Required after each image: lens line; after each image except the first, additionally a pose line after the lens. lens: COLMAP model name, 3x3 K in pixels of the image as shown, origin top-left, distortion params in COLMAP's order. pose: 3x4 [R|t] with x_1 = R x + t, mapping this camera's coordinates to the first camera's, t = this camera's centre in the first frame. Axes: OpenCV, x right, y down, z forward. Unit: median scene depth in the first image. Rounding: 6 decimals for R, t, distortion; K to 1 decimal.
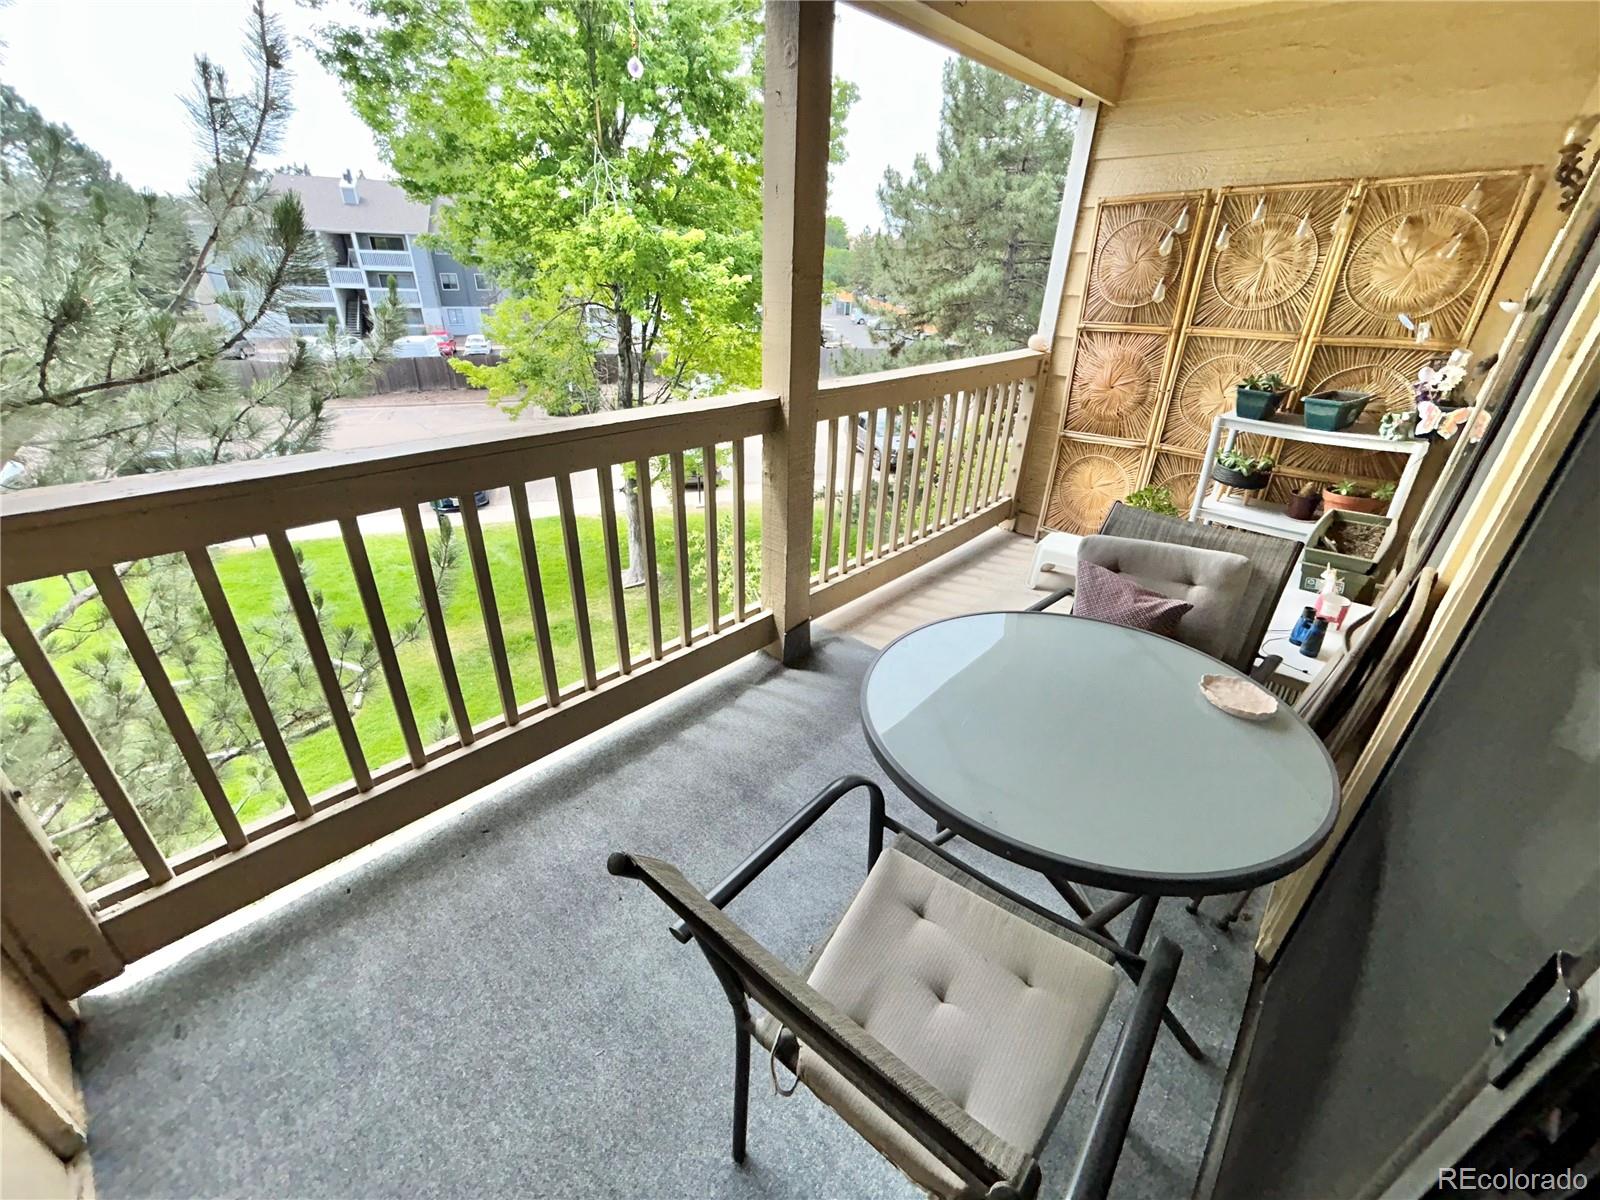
lens RADIAL K [[654.3, 0, 795.6], [0, 654.3, 599.4], [0, 0, 1]] dist [-0.001189, 0.001185]
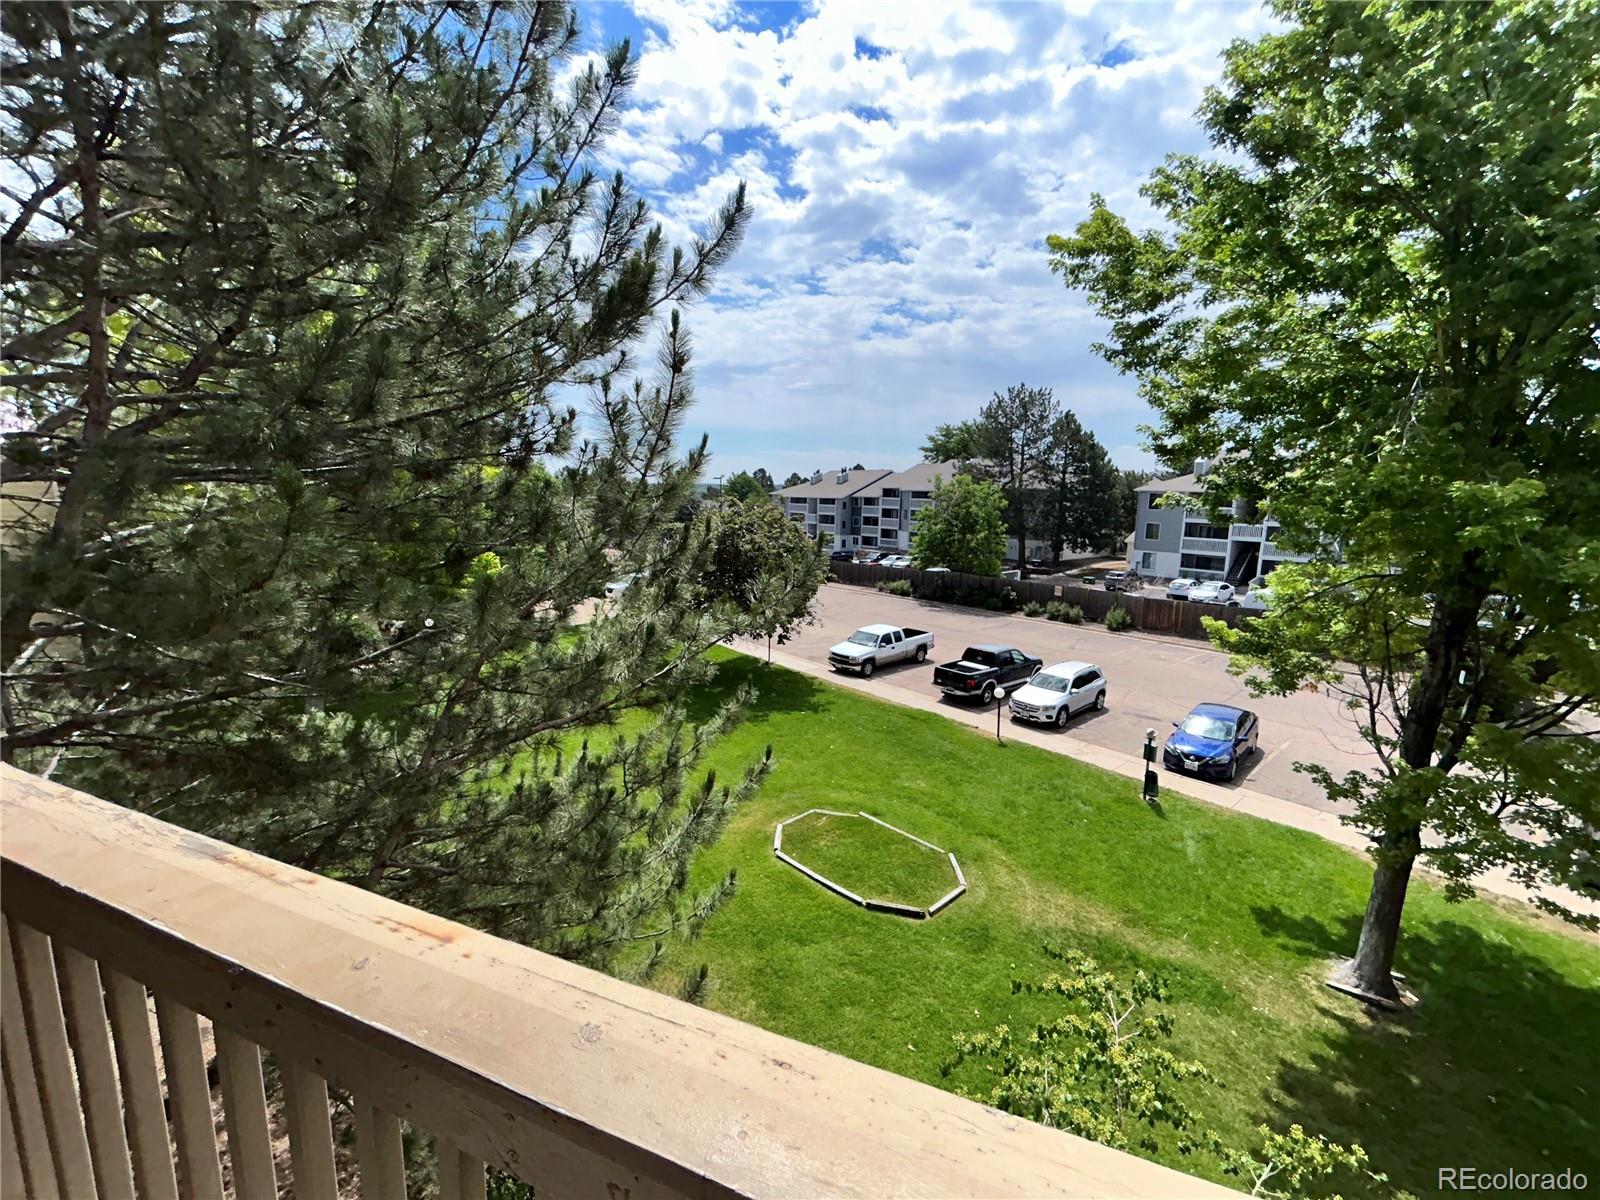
lens RADIAL K [[654.3, 0, 800.1], [0, 654.3, 598.0], [0, 0, 1]] dist [-0.001189, 0.001185]
pose [[0.352410, 0.129834, -0.926796, 0.511891], [-0.443795, 0.895079, -0.043360, -0.498345], [0.823925, 0.426588, 0.373055, 0.928698]]
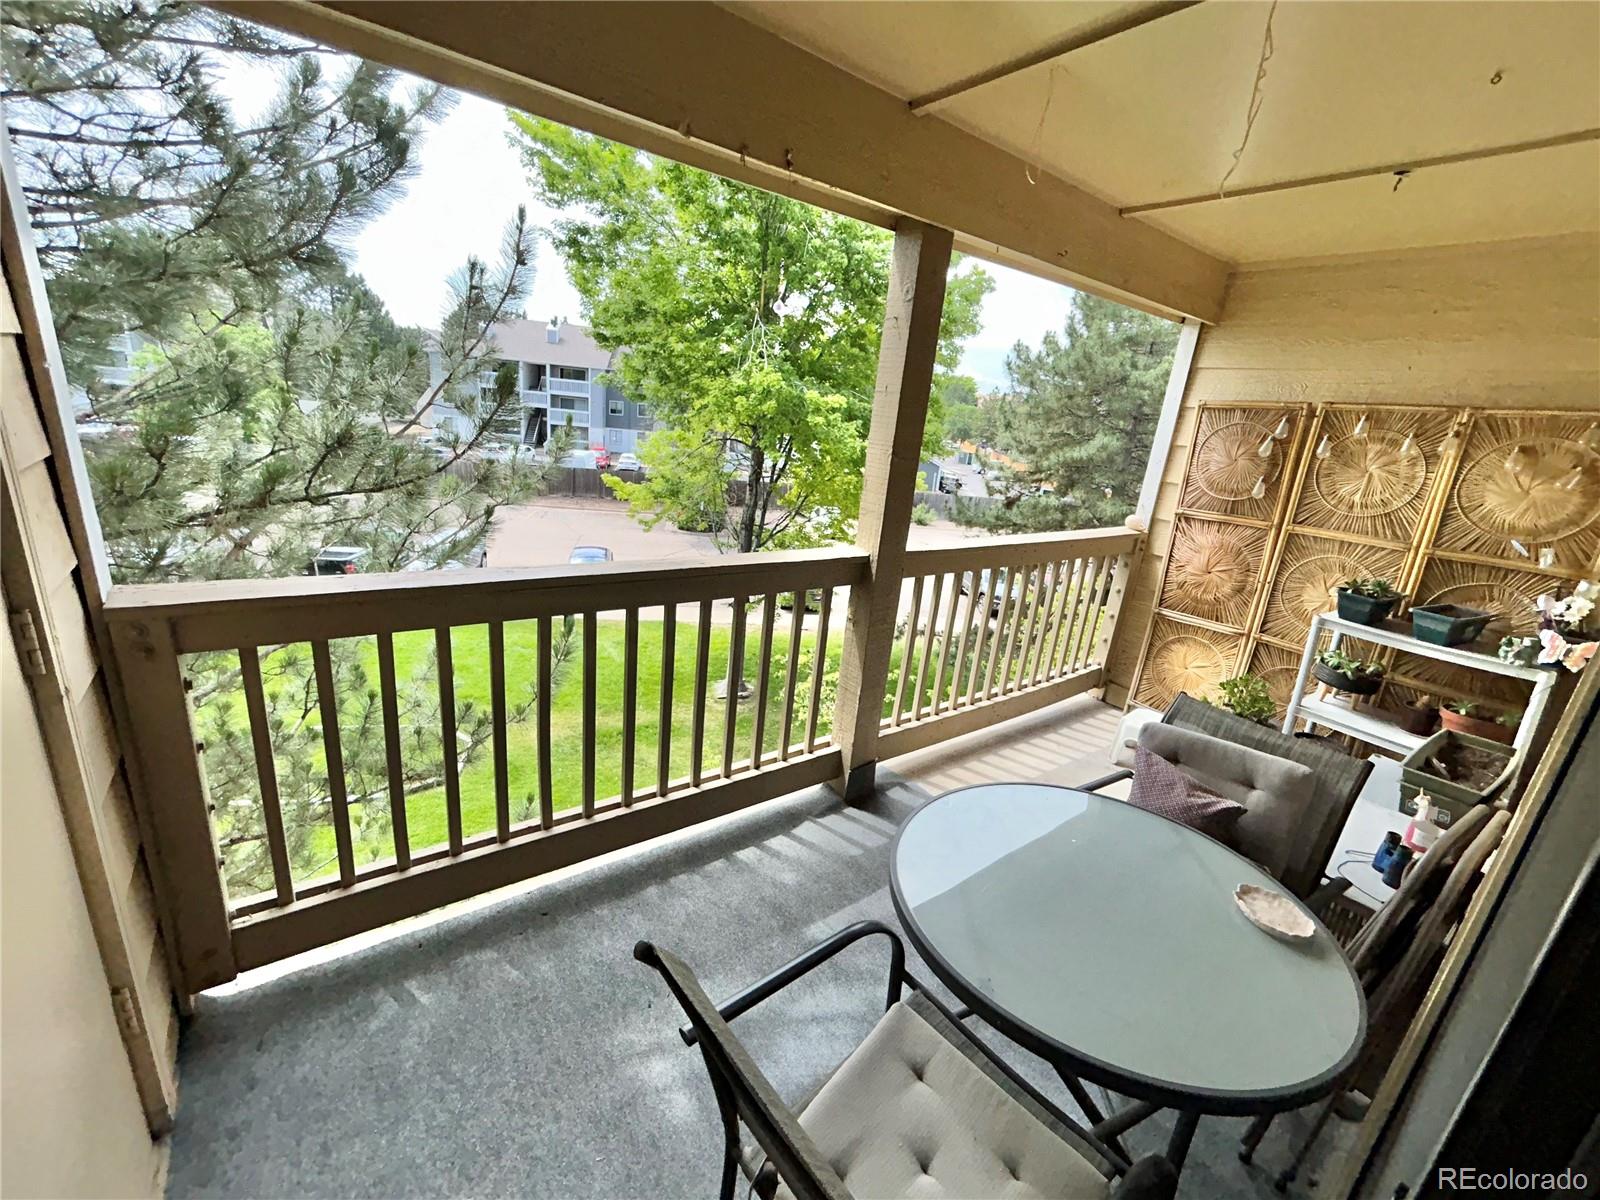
lens RADIAL K [[654.3, 0, 796.9], [0, 654.3, 598.6], [0, 0, 1]] dist [-0.001189, 0.001185]
pose [[0.980273, 0.117319, -0.159061, 0.030007], [-0.145616, 0.972855, -0.179861, -0.013069], [0.133642, 0.199474, 0.970747, -0.064045]]
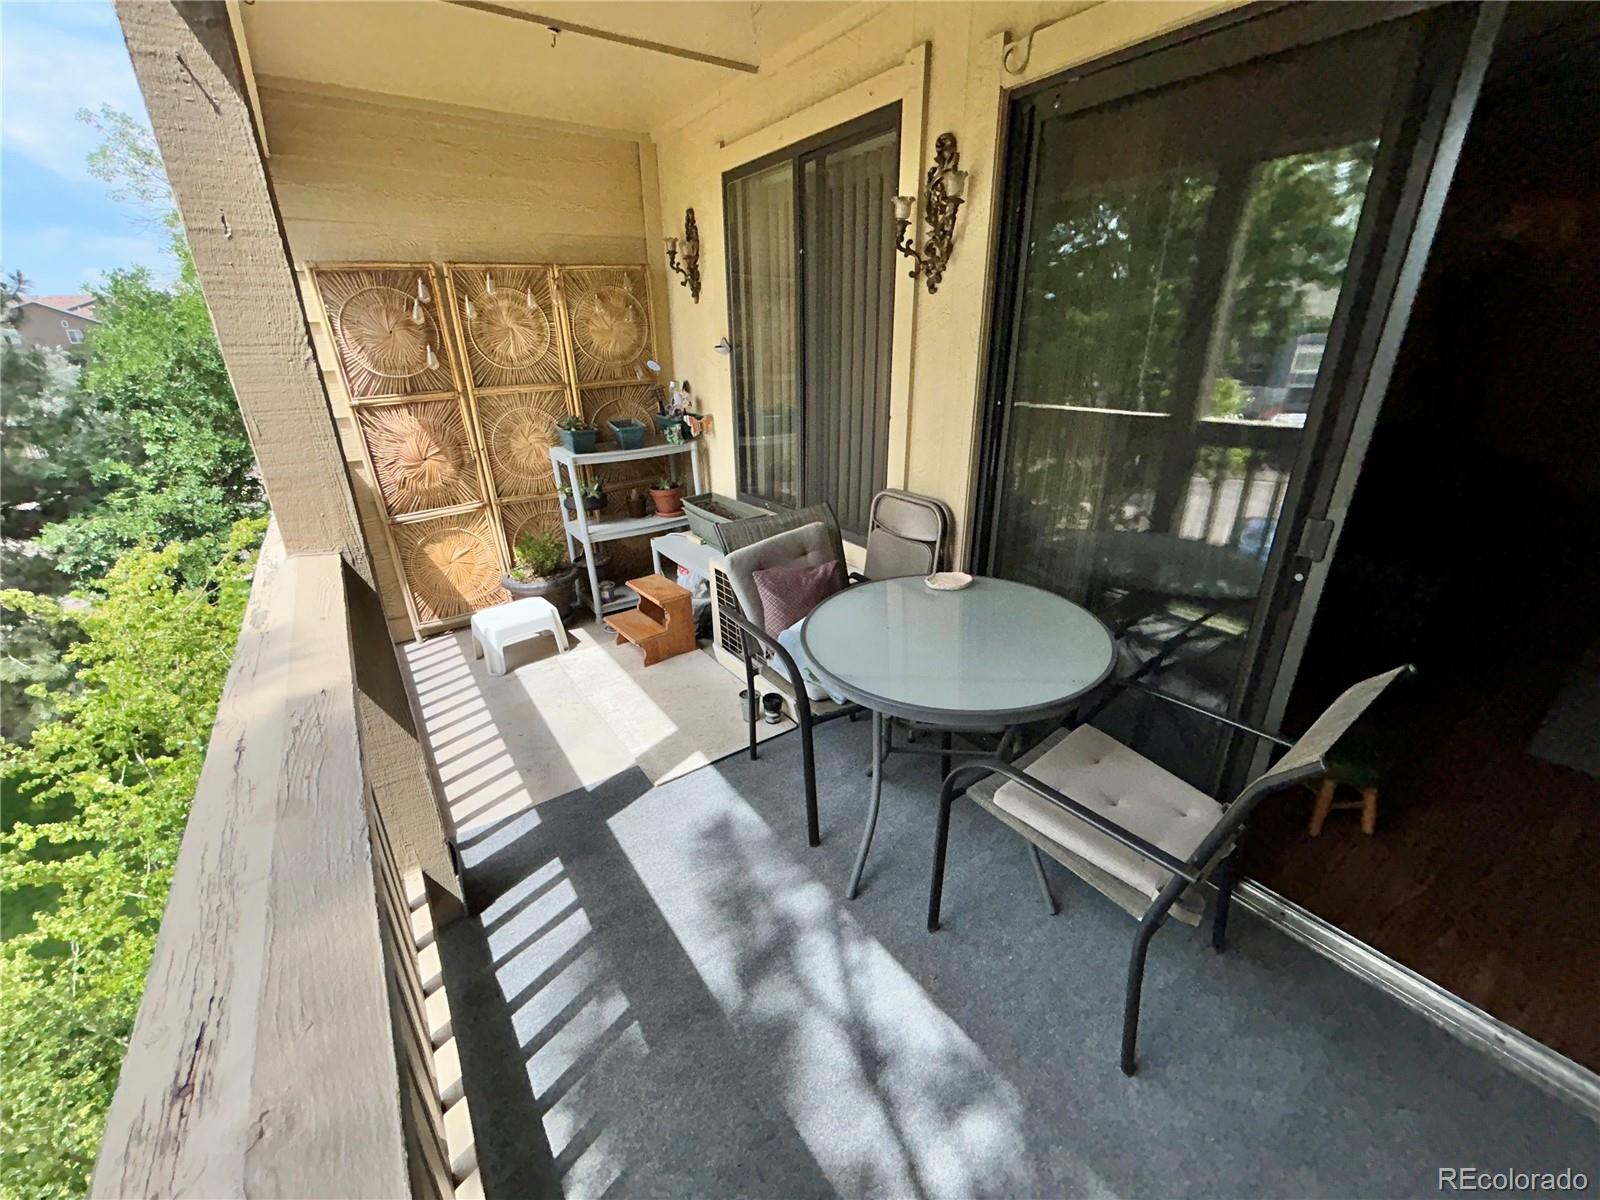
lens RADIAL K [[654.3, 0, 798.3], [0, 654.3, 595.0], [0, 0, 1]] dist [-0.001189, 0.001185]
pose [[0.228334, -0.386057, 0.893770, -0.359161], [0.465864, 0.849425, 0.247887, -0.164935], [-0.854888, 0.359774, 0.373802, 0.304414]]
